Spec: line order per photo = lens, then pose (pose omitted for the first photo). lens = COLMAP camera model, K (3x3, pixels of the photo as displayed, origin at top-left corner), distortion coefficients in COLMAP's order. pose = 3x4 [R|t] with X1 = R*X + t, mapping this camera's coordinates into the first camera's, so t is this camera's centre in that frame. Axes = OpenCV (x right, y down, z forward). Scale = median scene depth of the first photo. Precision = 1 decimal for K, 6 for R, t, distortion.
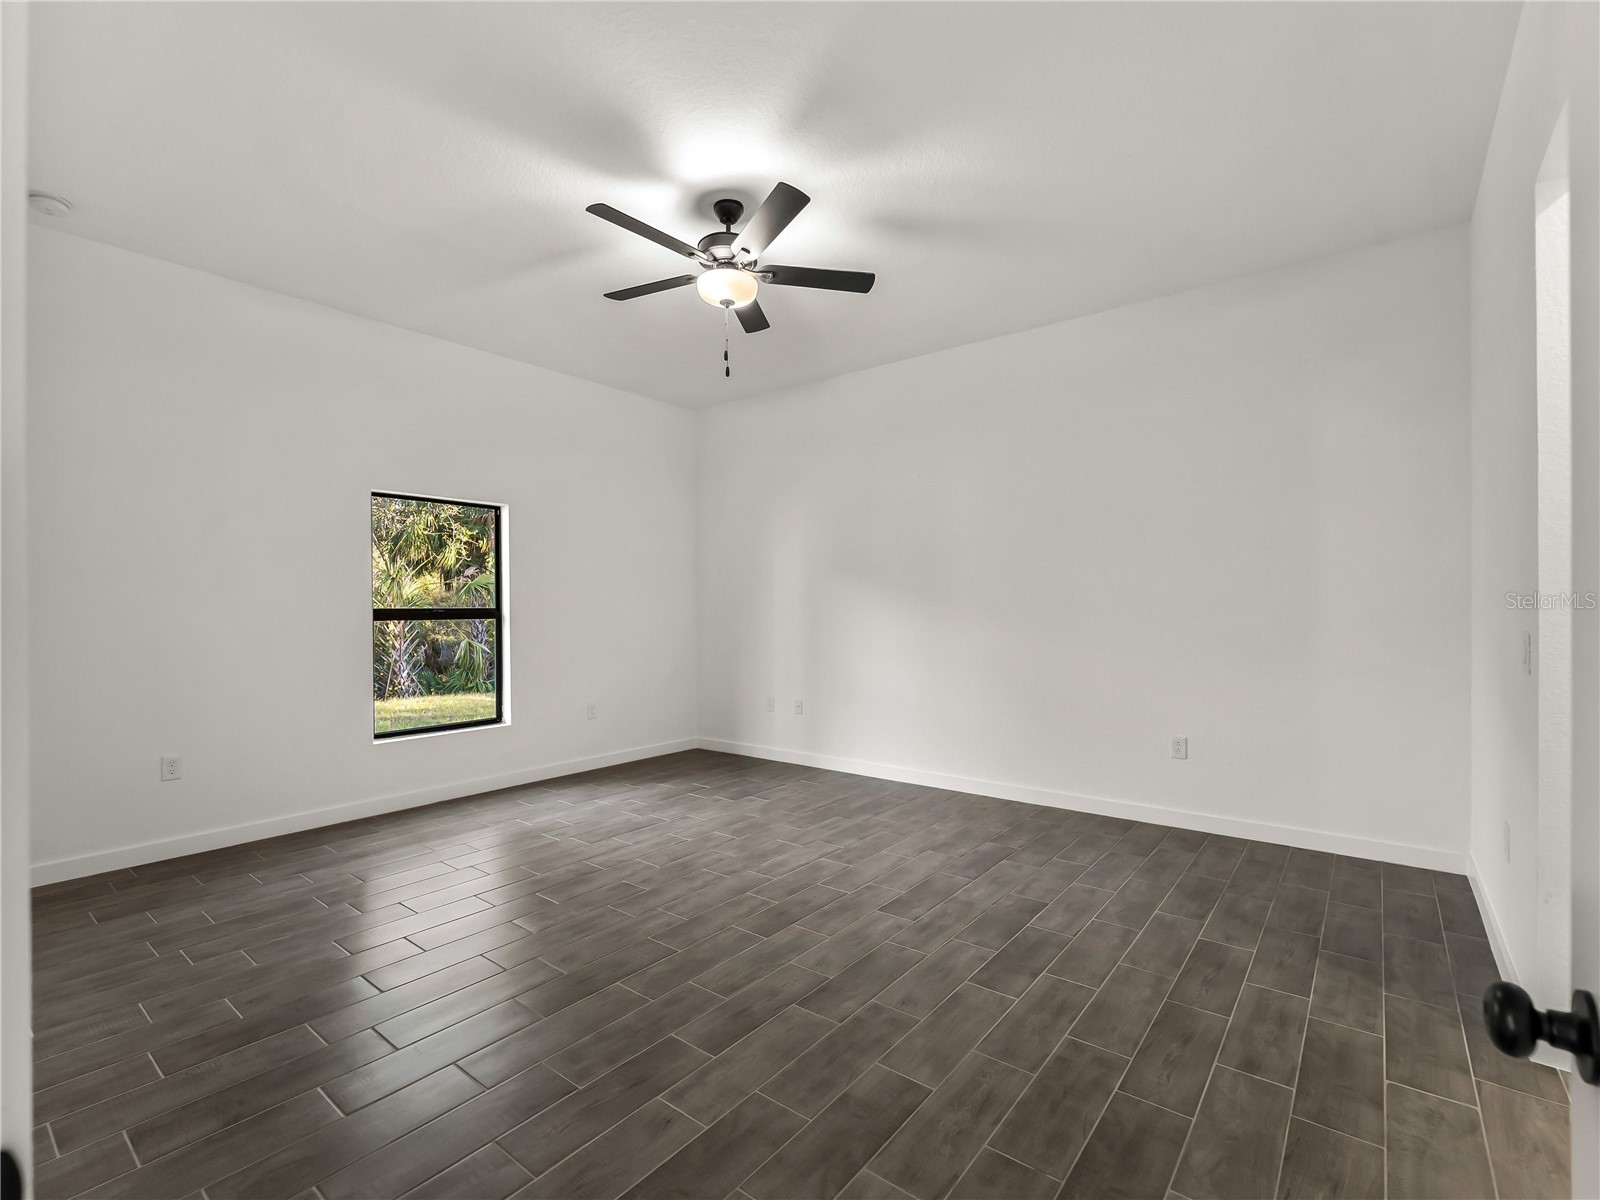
lens RADIAL K [[735.0, 0, 799.4], [0, 735.0, 608.9], [0, 0, 1]] dist [-0.000045, -0.000694]
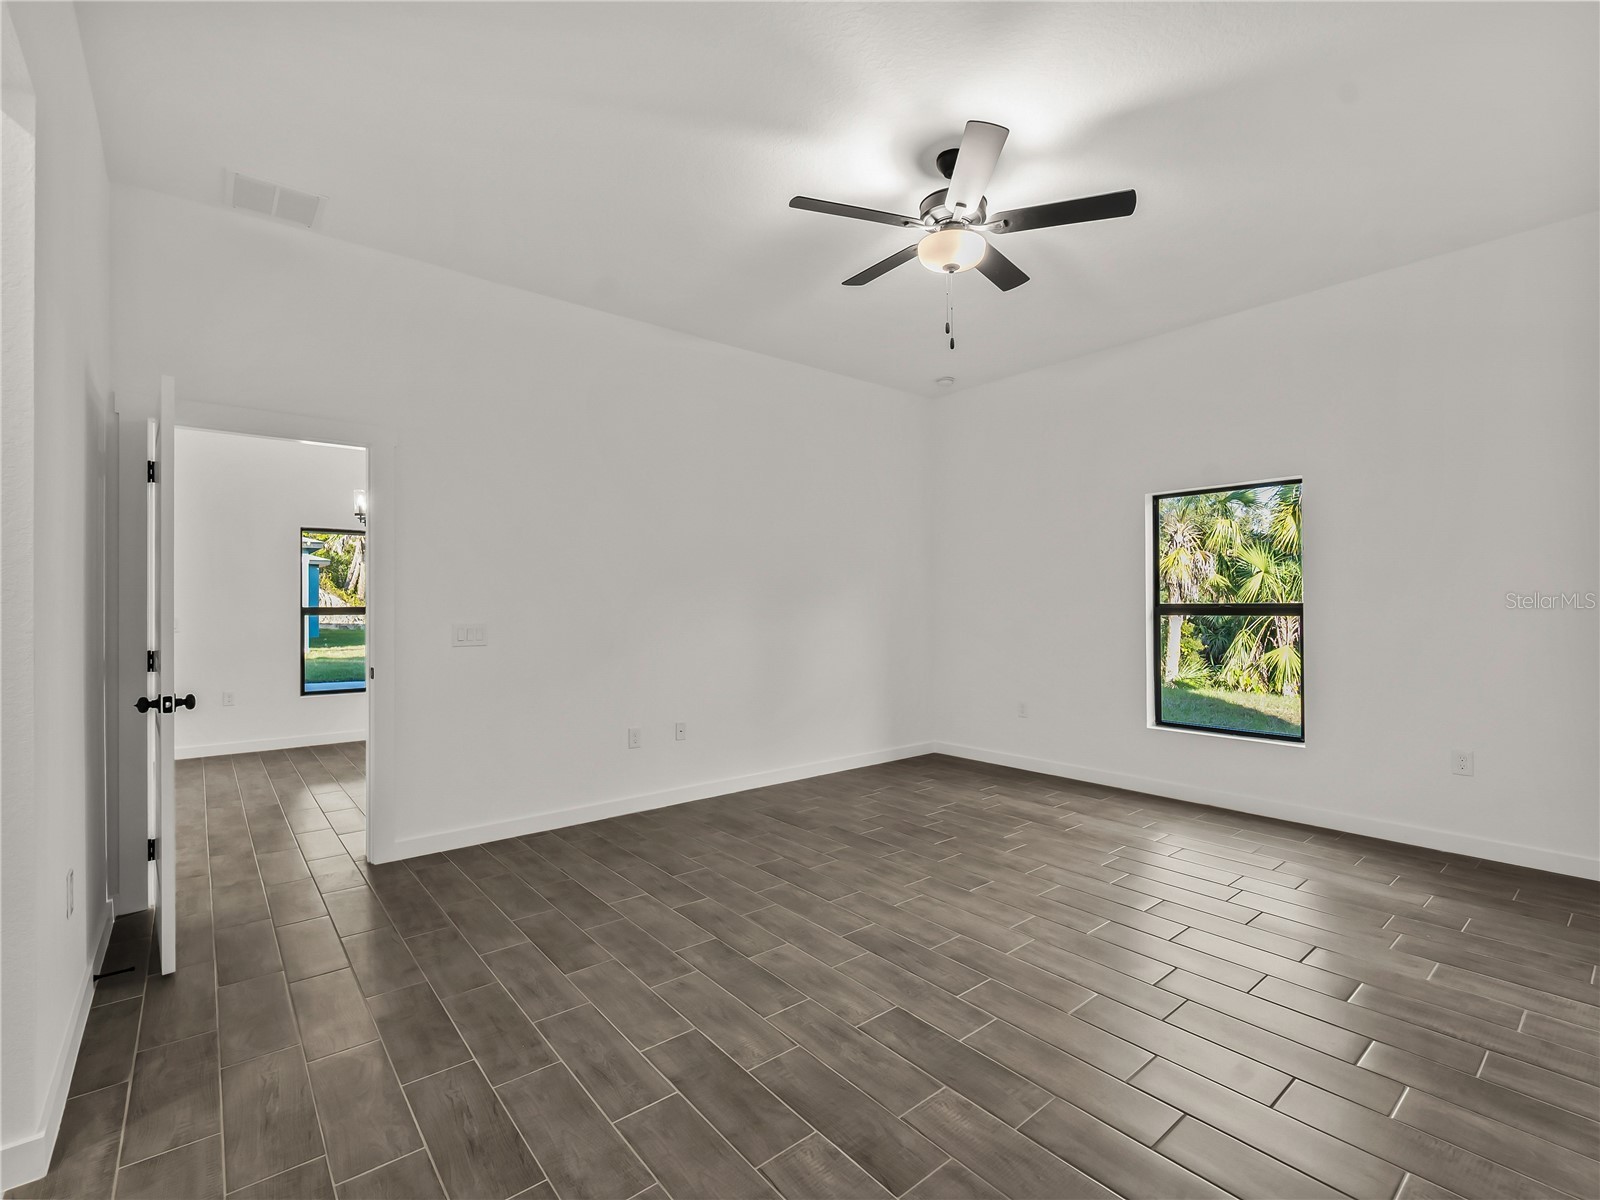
lens RADIAL K [[735.0, 0, 799.4], [0, 735.0, 608.9], [0, 0, 1]] dist [-0.000045, -0.000694]
pose [[-0.217911, 0.010712, -0.975910, 0.884324], [0.002453, 0.999943, 0.010428, -0.006281], [0.975966, -0.000122, -0.217925, 1.098716]]
